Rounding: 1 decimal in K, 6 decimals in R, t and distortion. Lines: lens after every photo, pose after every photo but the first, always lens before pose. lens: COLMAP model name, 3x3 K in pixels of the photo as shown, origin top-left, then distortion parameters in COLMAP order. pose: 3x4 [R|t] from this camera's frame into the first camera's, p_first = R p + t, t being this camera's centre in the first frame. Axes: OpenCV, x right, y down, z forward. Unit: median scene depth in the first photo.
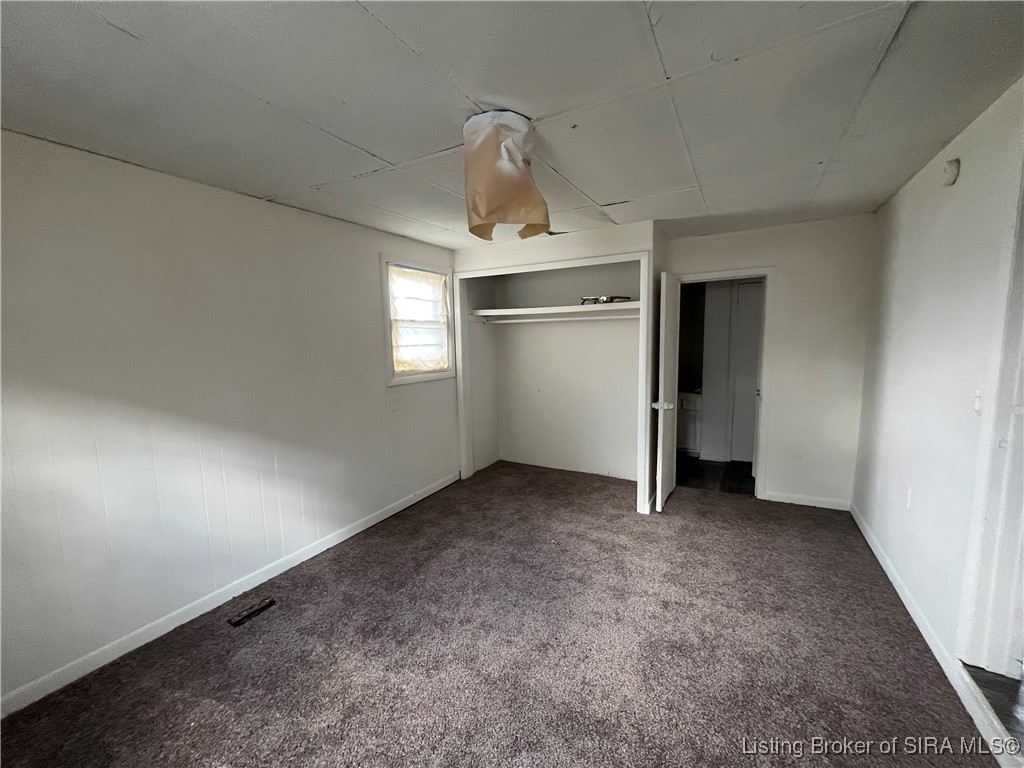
lens RADIAL K [[410.5, 0, 507.1], [0, 410.5, 387.2], [0, 0, 1]] dist [-0.004158, -0.000010]
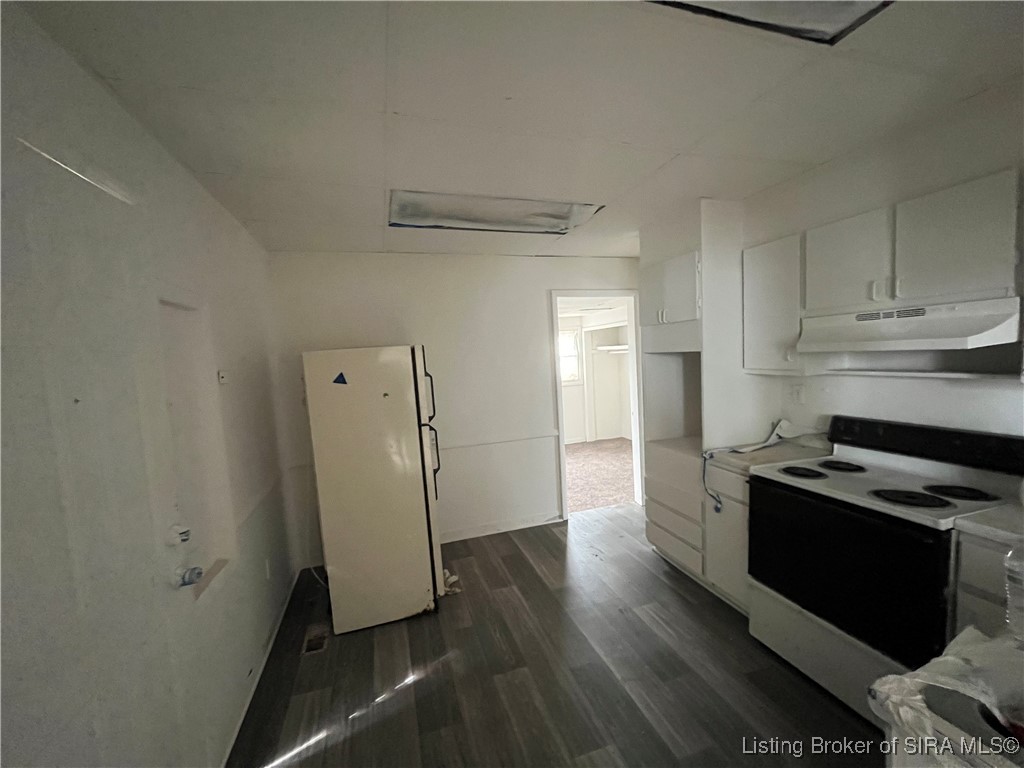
lens RADIAL K [[410.5, 0, 507.1], [0, 410.5, 387.2], [0, 0, 1]] dist [-0.004158, -0.000010]
pose [[0.726538, 0.031498, -0.686404, 1.286682], [-0.040952, 0.999158, 0.002502, -0.004363], [0.685905, 0.026292, 0.727216, -0.814930]]
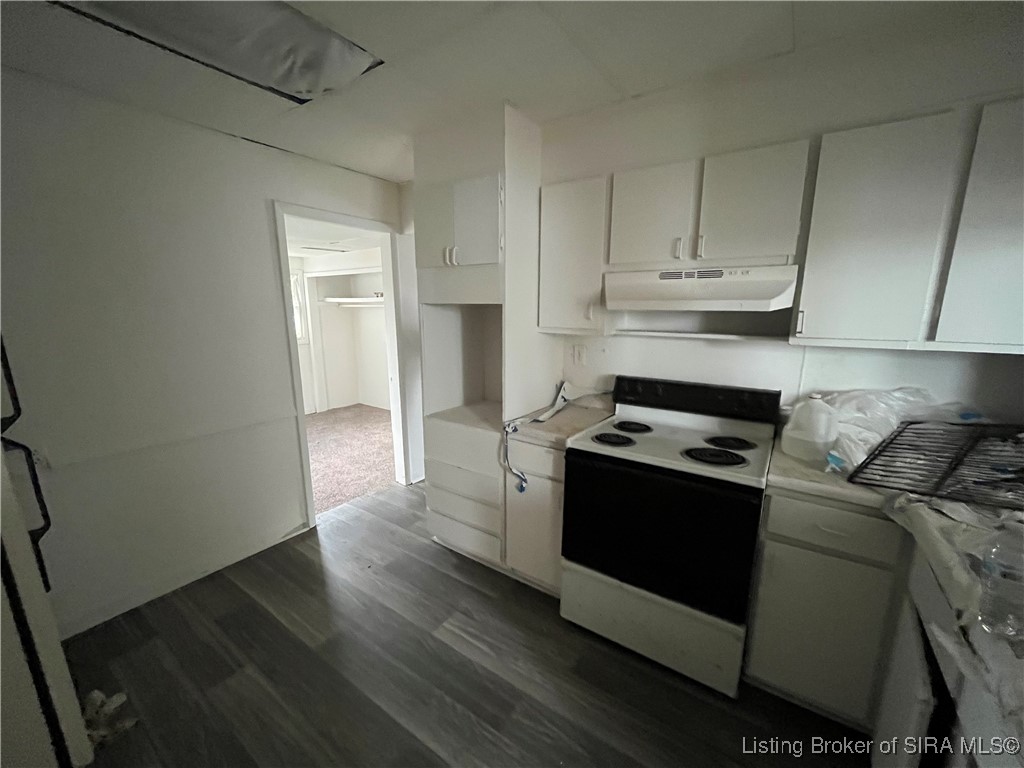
lens RADIAL K [[410.5, 0, 507.1], [0, 410.5, 387.2], [0, 0, 1]] dist [-0.004158, -0.000010]
pose [[0.995392, 0.037588, -0.088214, 1.061363], [-0.030758, 0.996514, 0.077549, -0.007137], [0.090821, -0.074478, 0.993078, -0.617580]]
